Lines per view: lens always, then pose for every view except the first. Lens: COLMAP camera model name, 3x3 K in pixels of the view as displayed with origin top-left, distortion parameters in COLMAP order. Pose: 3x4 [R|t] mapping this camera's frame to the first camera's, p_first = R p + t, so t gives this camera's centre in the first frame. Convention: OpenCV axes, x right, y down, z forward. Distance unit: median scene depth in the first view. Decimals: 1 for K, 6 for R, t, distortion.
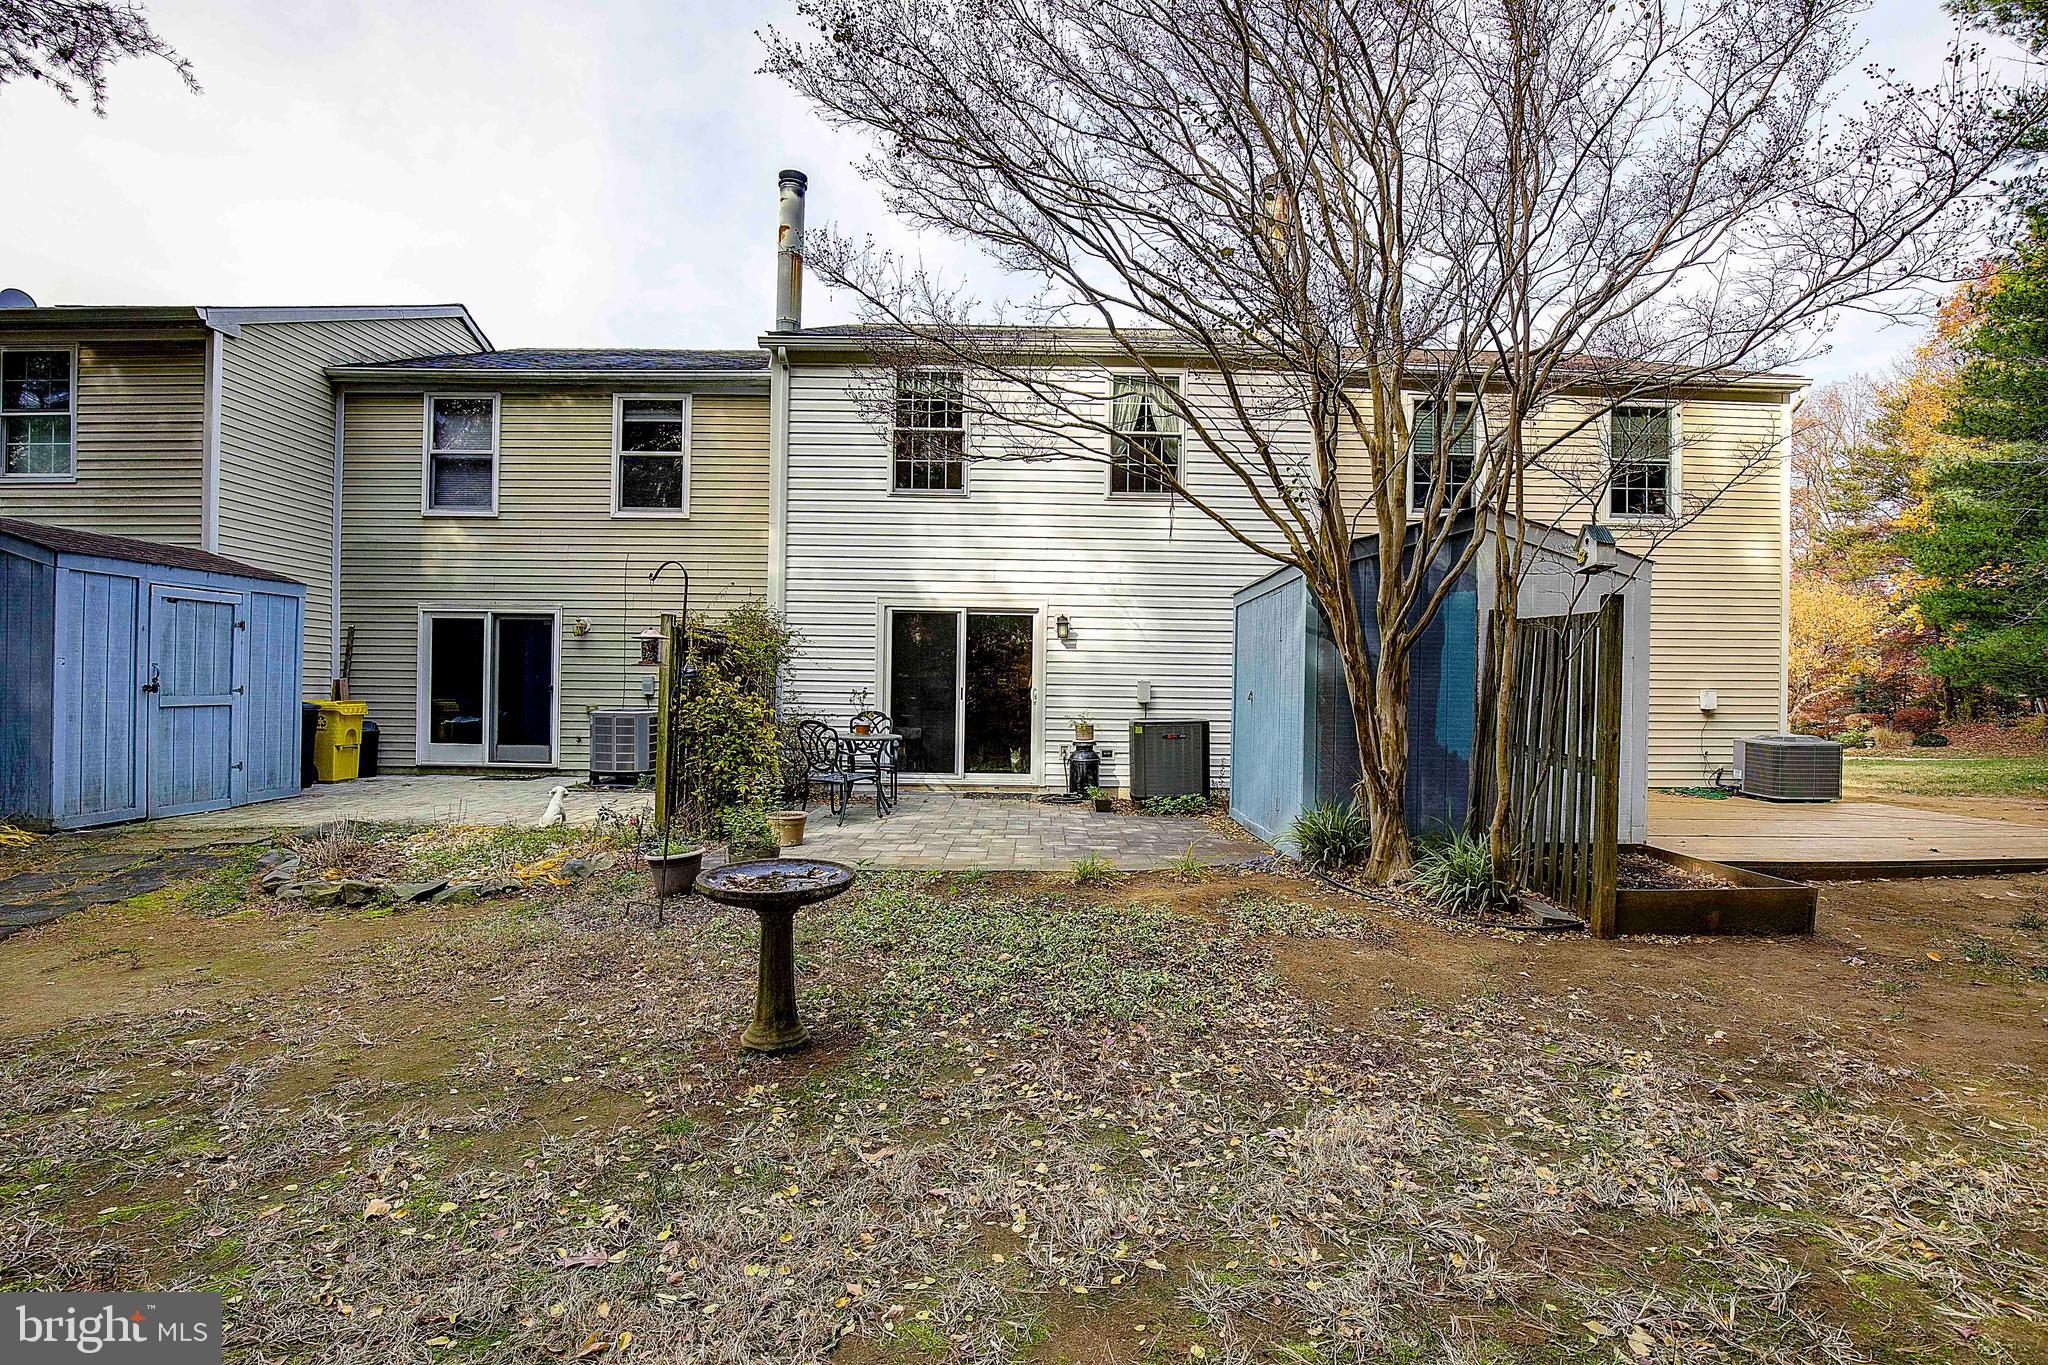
lens RADIAL K [[955.3, 0, 1021.1], [0, 955.3, 693.1], [0, 0, 1]] dist [-0.026520, -0.000062]
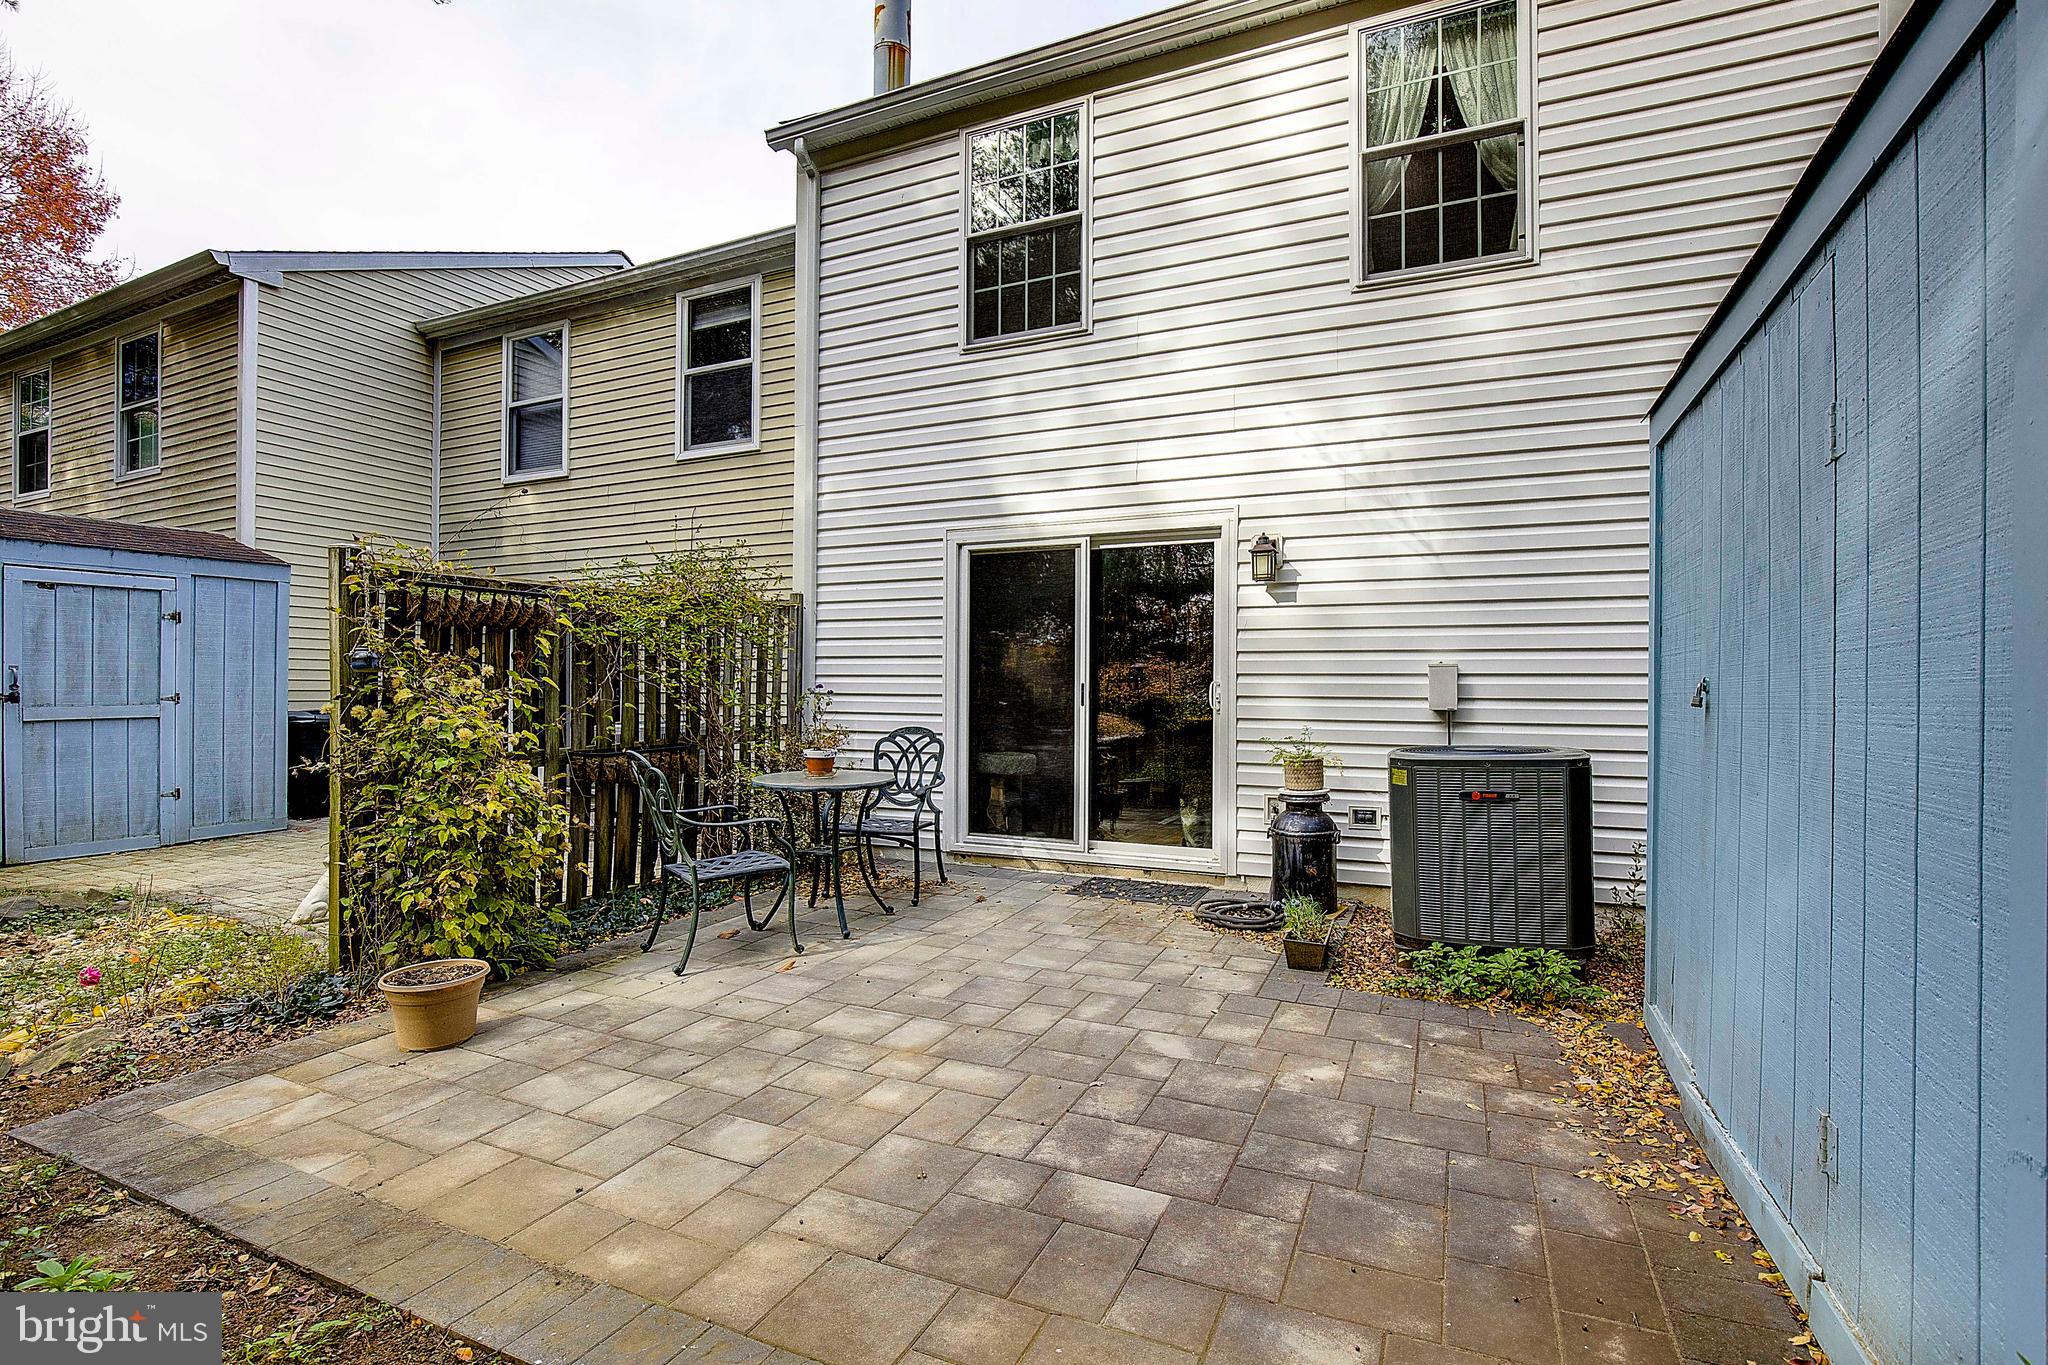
lens RADIAL K [[955.3, 0, 1027.3], [0, 955.3, 691.6], [0, 0, 1]] dist [-0.026520, -0.000062]
pose [[0.911516, -0.010591, -0.411128, 0.132776], [0.008833, 0.999942, -0.006176, 0.001797], [0.411169, 0.001998, 0.911557, 0.491695]]
